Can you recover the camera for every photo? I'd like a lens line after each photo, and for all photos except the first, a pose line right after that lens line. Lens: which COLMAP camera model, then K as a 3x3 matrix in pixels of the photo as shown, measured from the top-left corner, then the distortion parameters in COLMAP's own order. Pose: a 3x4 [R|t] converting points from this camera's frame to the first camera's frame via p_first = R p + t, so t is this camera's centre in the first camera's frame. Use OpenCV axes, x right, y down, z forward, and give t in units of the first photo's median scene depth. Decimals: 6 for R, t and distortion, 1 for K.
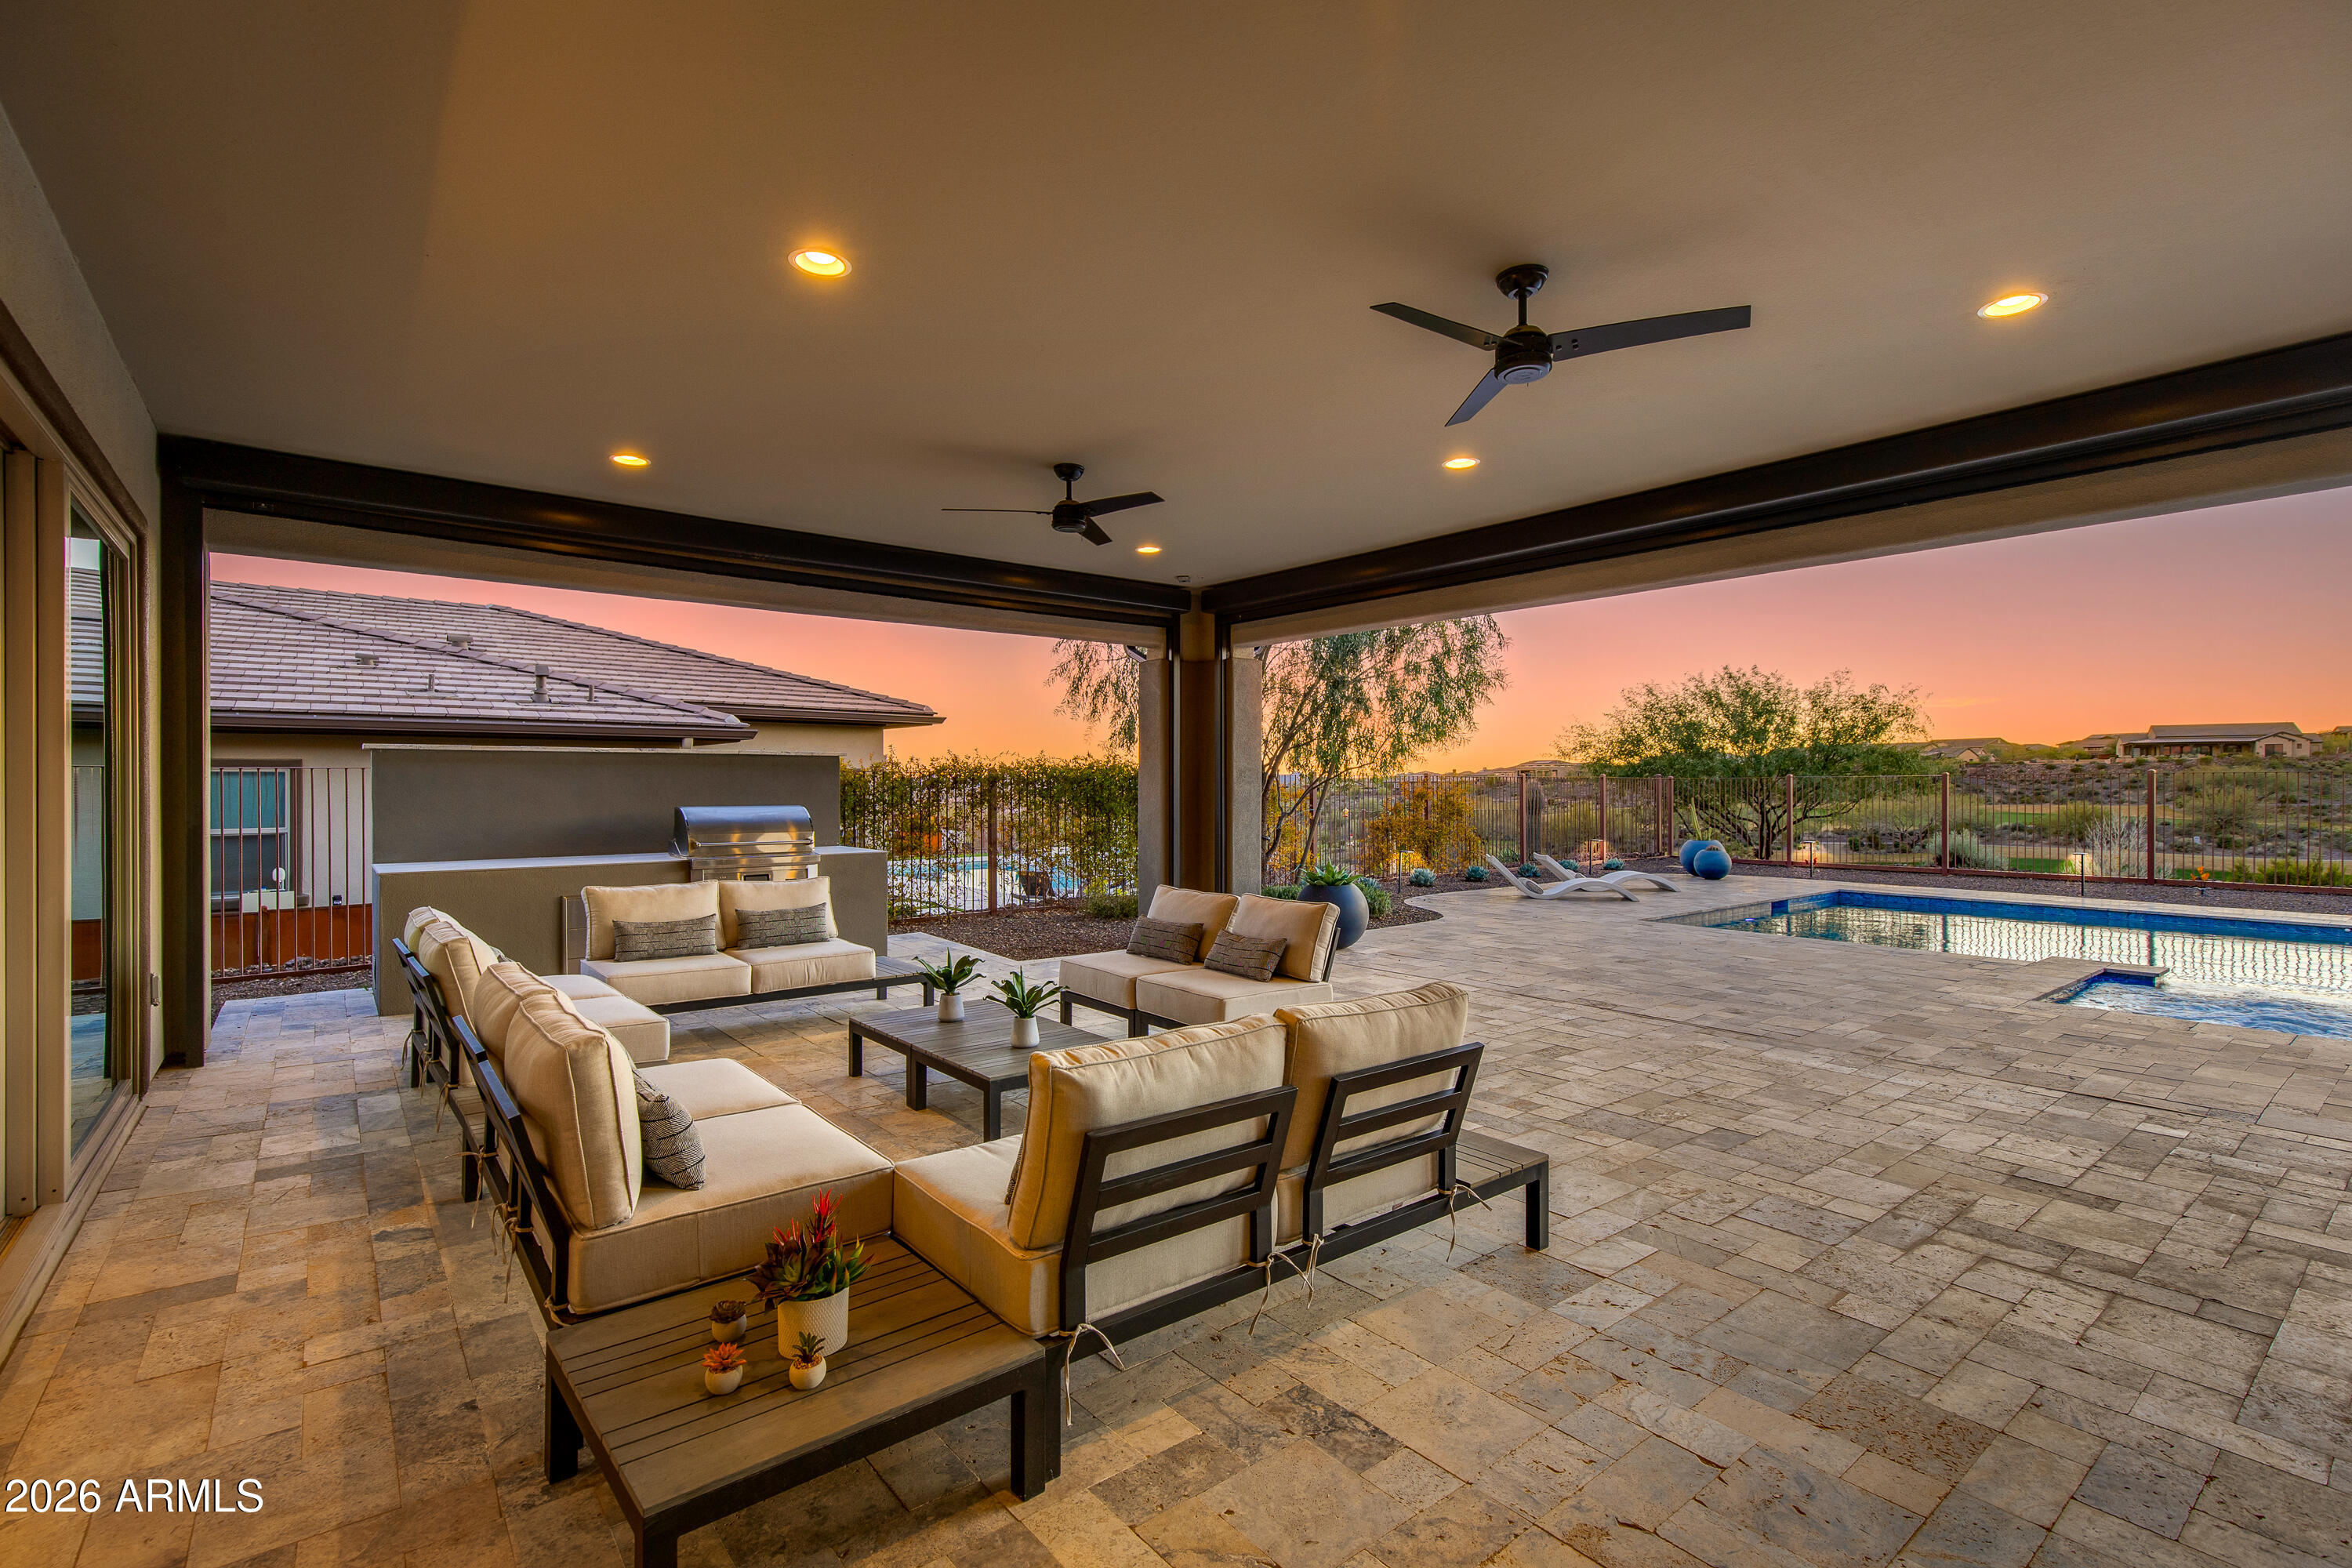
lens RADIAL K [[1072.7, 0, 1179.2], [0, 1072.7, 798.1], [0, 0, 1]] dist [0.001635, 0.000386]
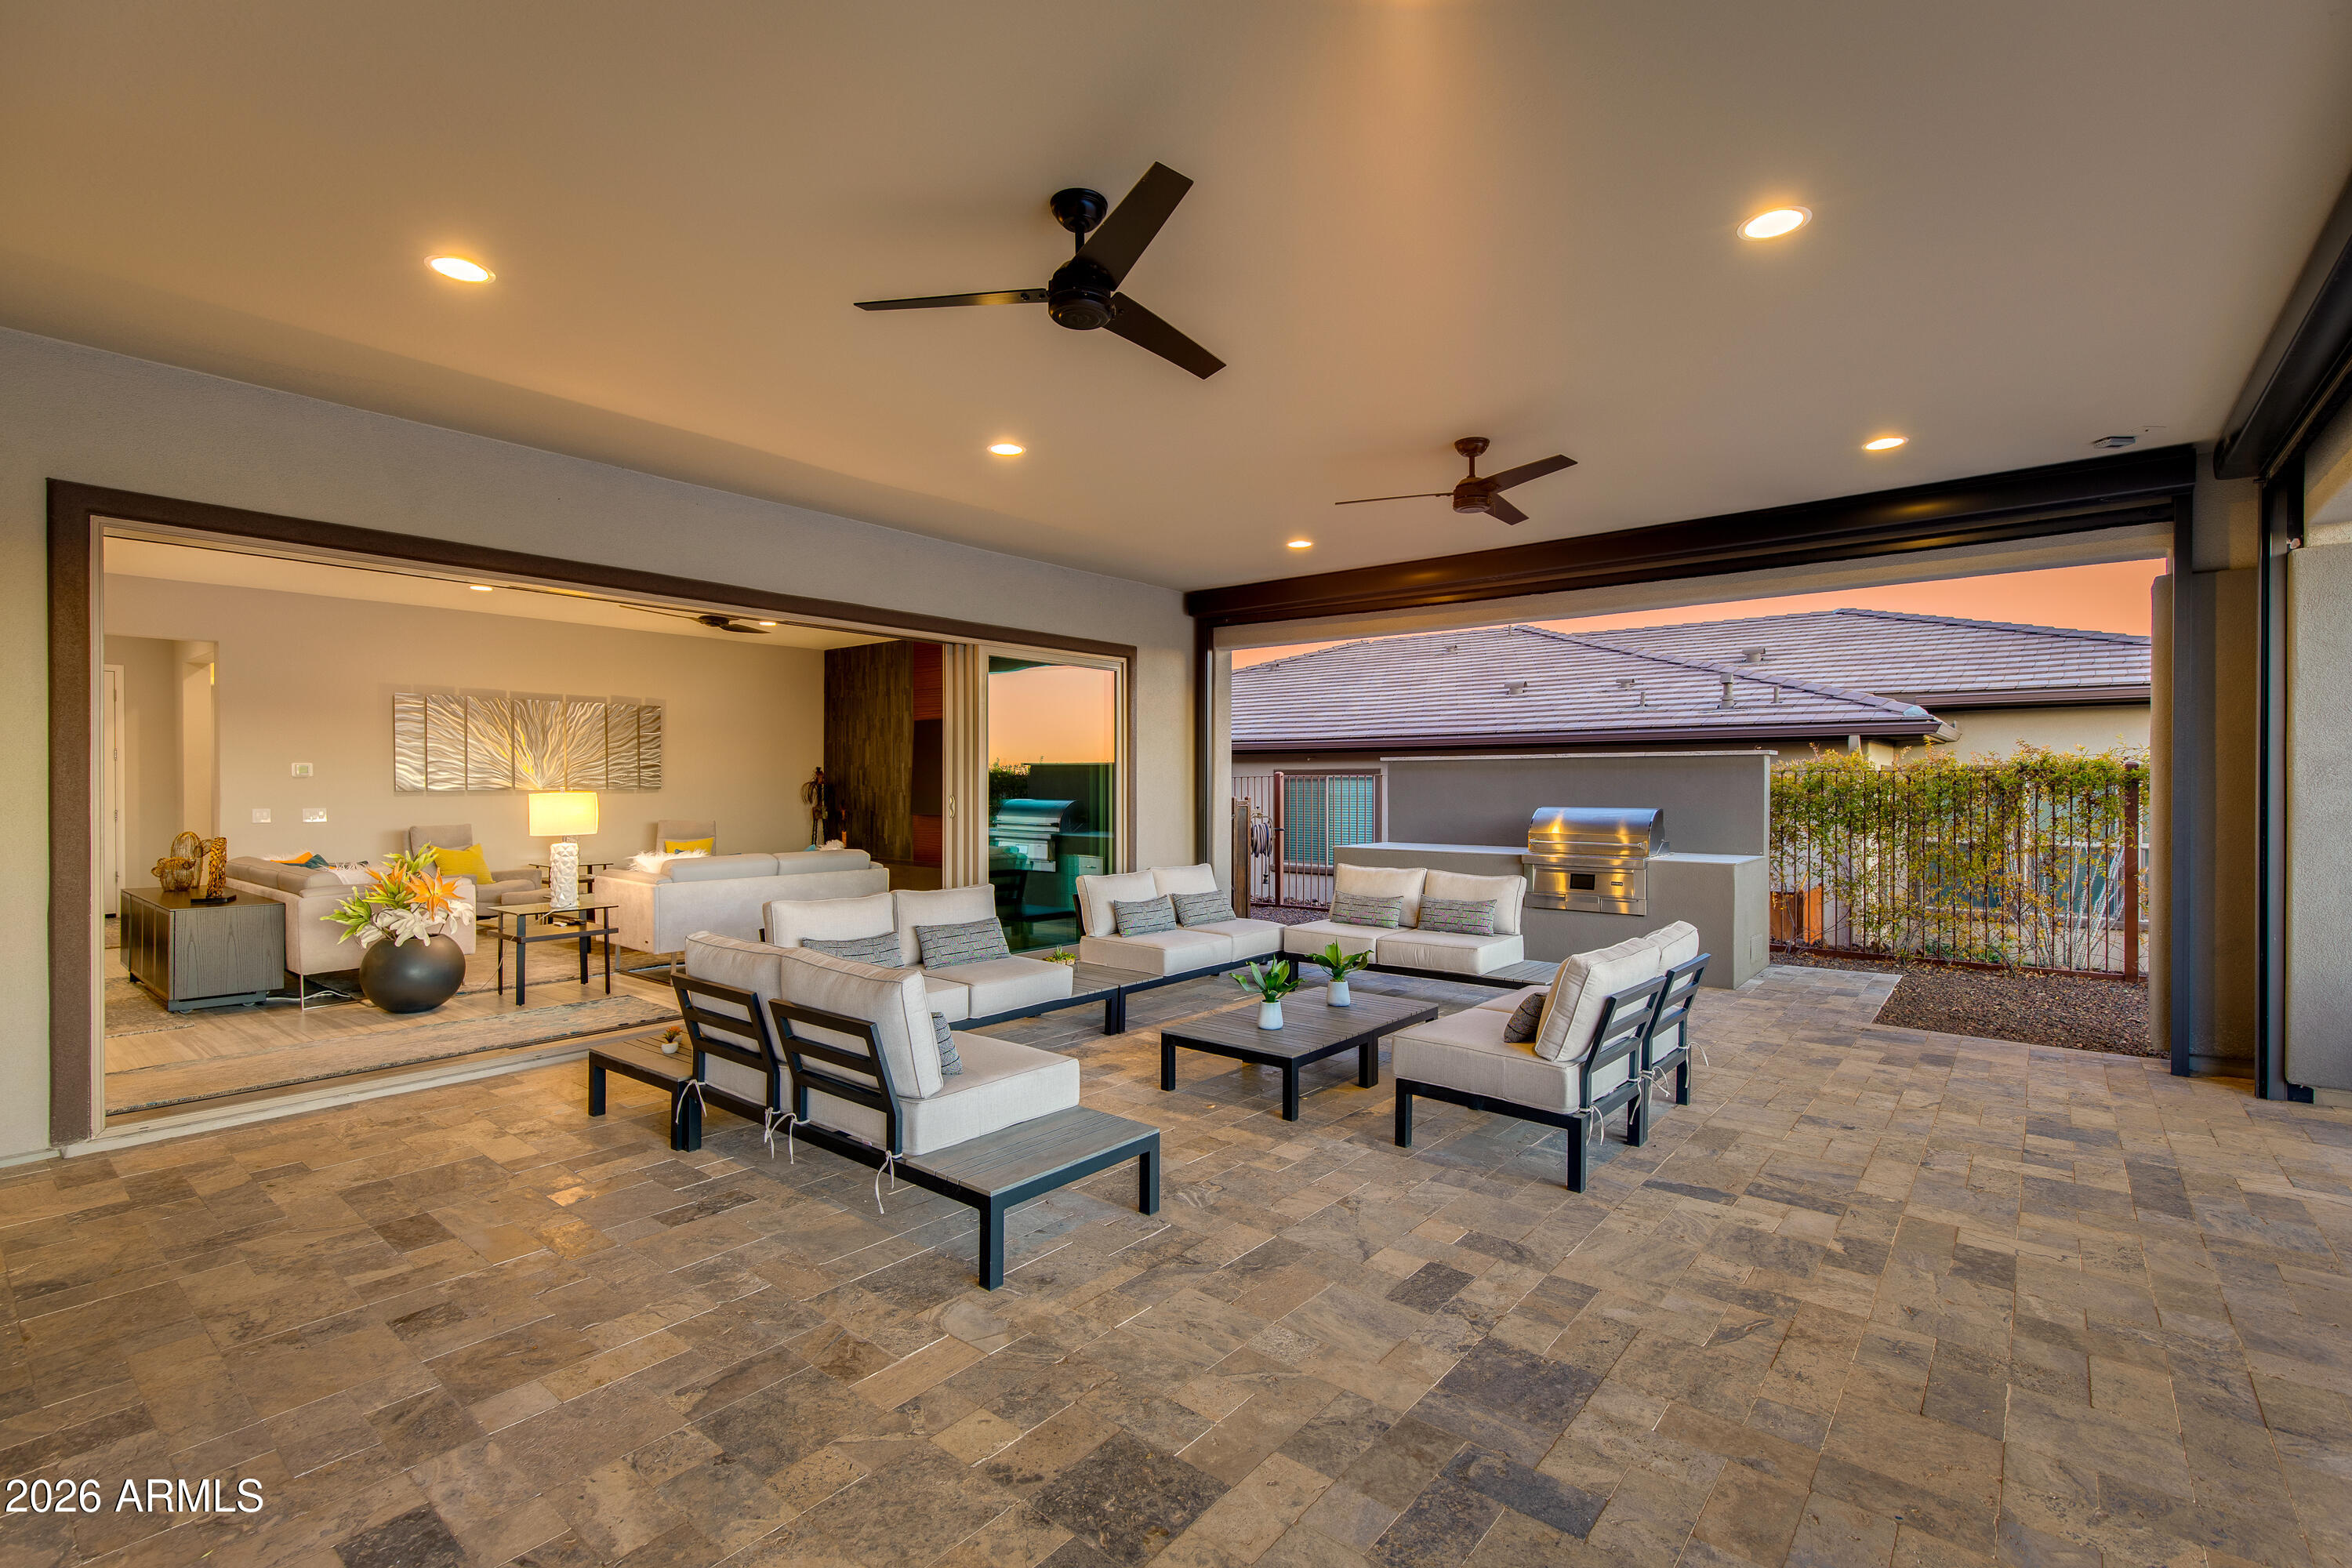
lens RADIAL K [[1072.7, 0, 1171.3], [0, 1072.7, 801.6], [0, 0, 1]] dist [0.001635, 0.000386]
pose [[0.210983, 0.017167, -0.977339, 0.502255], [-0.013288, 0.999804, 0.014693, -0.007739], [0.977399, 0.009887, 0.211170, 0.375201]]
